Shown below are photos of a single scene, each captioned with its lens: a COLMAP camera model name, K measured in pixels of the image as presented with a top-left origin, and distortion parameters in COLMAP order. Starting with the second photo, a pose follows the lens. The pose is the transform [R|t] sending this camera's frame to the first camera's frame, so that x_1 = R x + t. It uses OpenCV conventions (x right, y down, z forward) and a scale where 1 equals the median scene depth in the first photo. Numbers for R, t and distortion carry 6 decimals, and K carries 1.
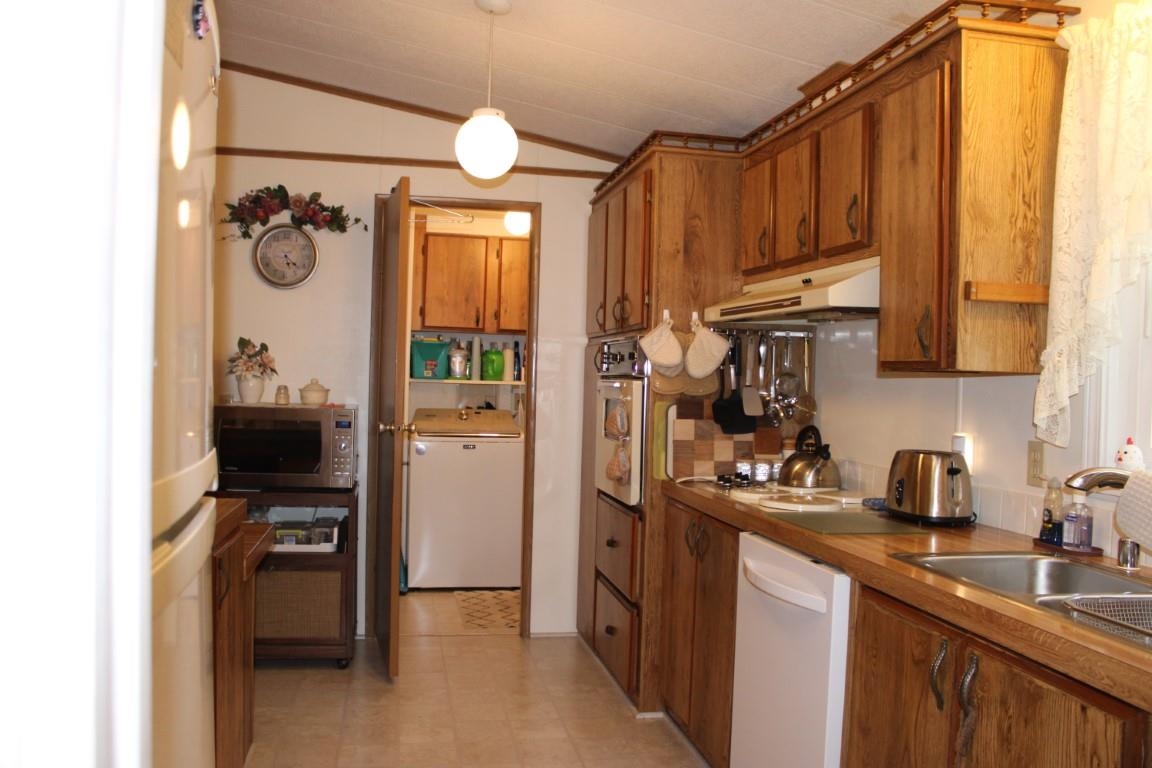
lens RADIAL K [[957.6, 0, 576.0], [0, 957.6, 384.0], [0, 0, 1]] dist [-0.168436, 0.156734]
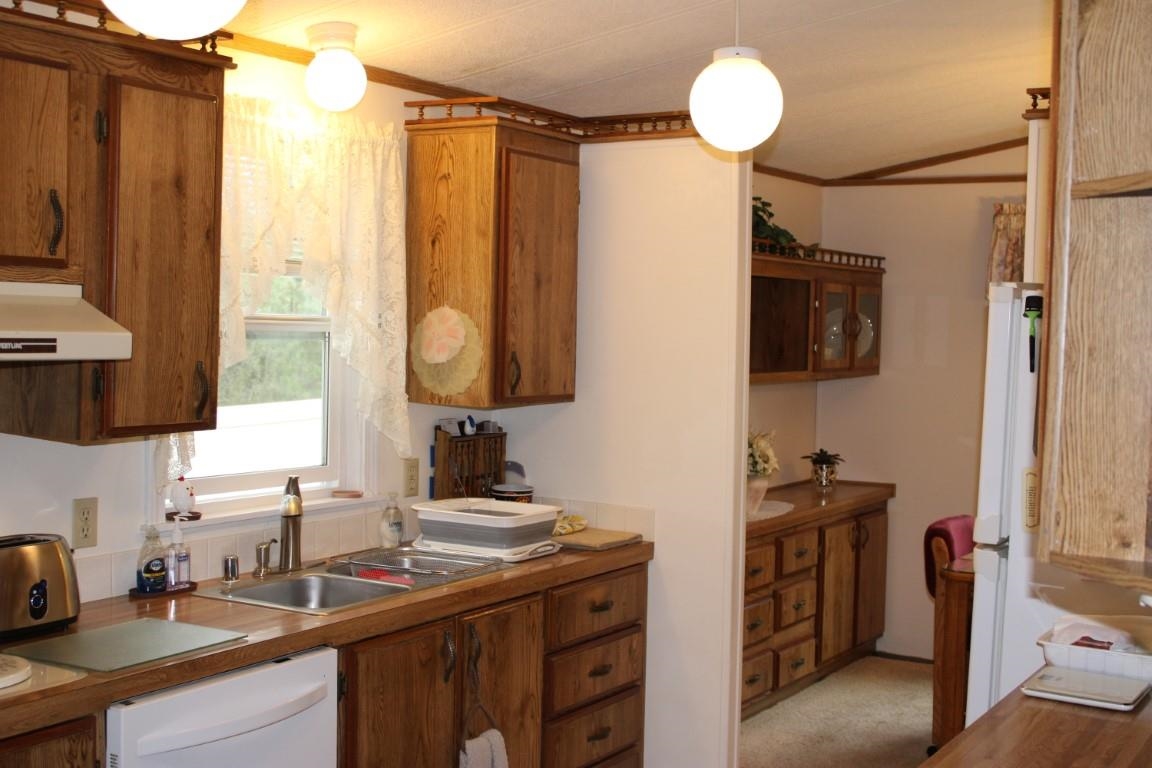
lens RADIAL K [[1440.9, 0, 576.0], [0, 1440.9, 384.0], [0, 0, 1]] dist [-0.078439, 0.022209]
pose [[-0.746834, -0.073464, 0.660940, -0.284822], [-0.039291, 0.997018, 0.066422, -0.059157], [-0.663848, 0.023637, -0.747493, 0.628631]]
